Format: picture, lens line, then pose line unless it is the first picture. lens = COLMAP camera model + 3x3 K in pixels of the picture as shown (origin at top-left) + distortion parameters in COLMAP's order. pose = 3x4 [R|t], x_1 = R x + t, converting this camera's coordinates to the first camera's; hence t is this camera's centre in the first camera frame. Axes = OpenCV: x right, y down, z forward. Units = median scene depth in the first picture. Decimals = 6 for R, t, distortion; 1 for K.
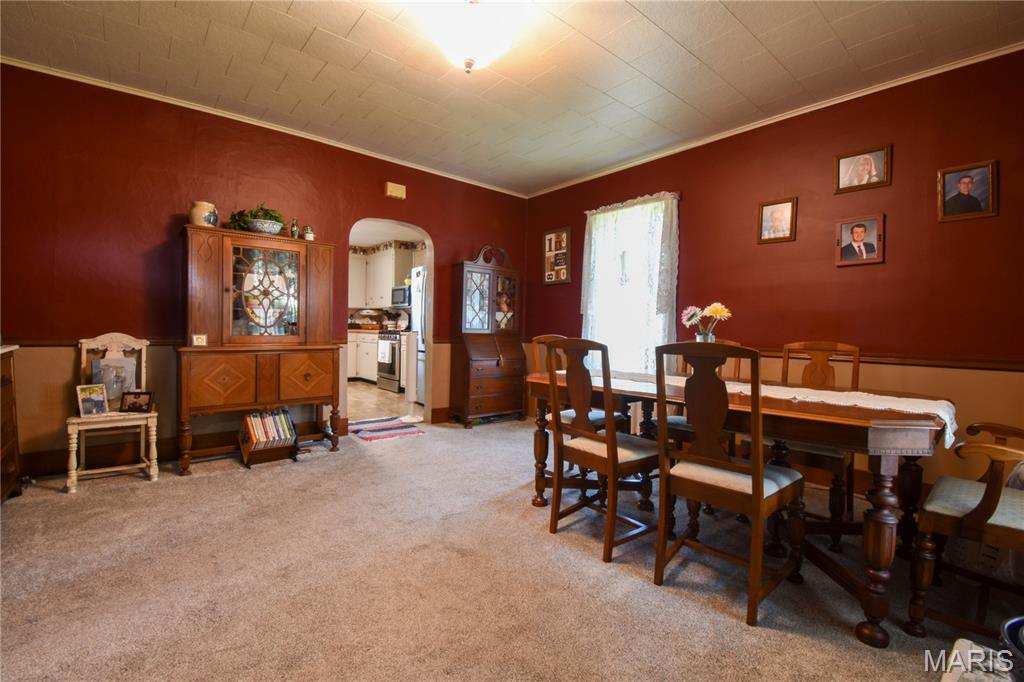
lens RADIAL K [[457.8, 0, 515.5], [0, 457.8, 334.2], [0, 0, 1]] dist [0.020993, -0.027595]
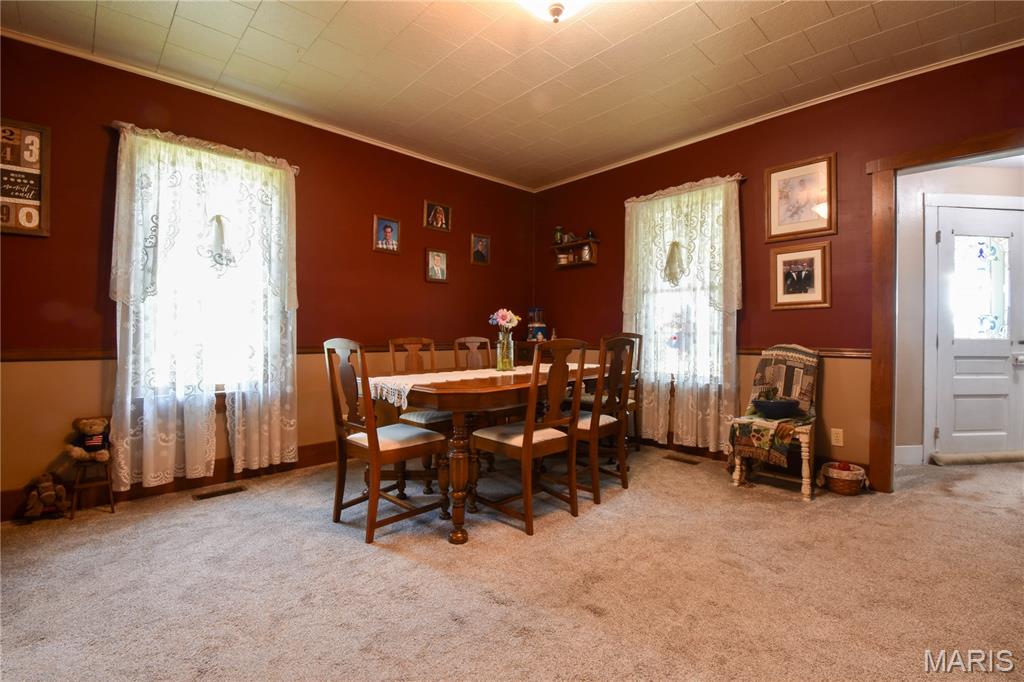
lens RADIAL K [[454.9, 0, 525.0], [0, 454.9, 339.6], [0, 0, 1]] dist [-0.030879, -0.000639]
pose [[-0.079081, -0.028391, 0.996464, -0.785702], [0.007787, 0.999546, 0.029097, -0.014470], [-0.996838, 0.010061, -0.078824, 0.968333]]
